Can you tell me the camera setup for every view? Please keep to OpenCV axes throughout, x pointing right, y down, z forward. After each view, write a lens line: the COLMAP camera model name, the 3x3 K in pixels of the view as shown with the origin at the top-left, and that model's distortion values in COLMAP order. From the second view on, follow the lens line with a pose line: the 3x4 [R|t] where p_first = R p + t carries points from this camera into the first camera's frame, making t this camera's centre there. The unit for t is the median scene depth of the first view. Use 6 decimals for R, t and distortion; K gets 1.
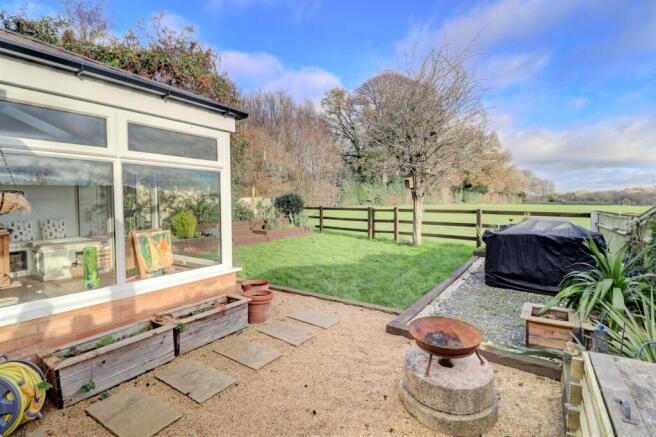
lens RADIAL K [[309.4, 0, 328.0], [0, 309.4, 218.5], [0, 0, 1]] dist [0.000439, -0.000031]
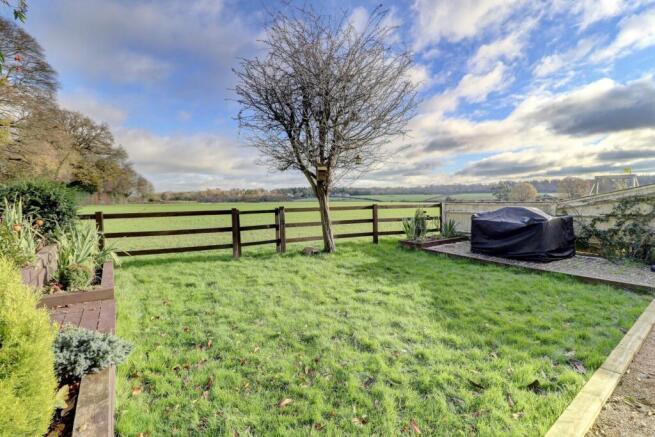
lens RADIAL K [[300.5, 0, 327.5], [0, 300.5, 218.5], [0, 0, 1]] dist [-0.033488, -0.000517]
pose [[0.346206, -0.069552, 0.935577, -0.372609], [0.066996, 0.996535, 0.049292, -0.032705], [-0.935763, 0.045615, 0.349666, 0.598834]]
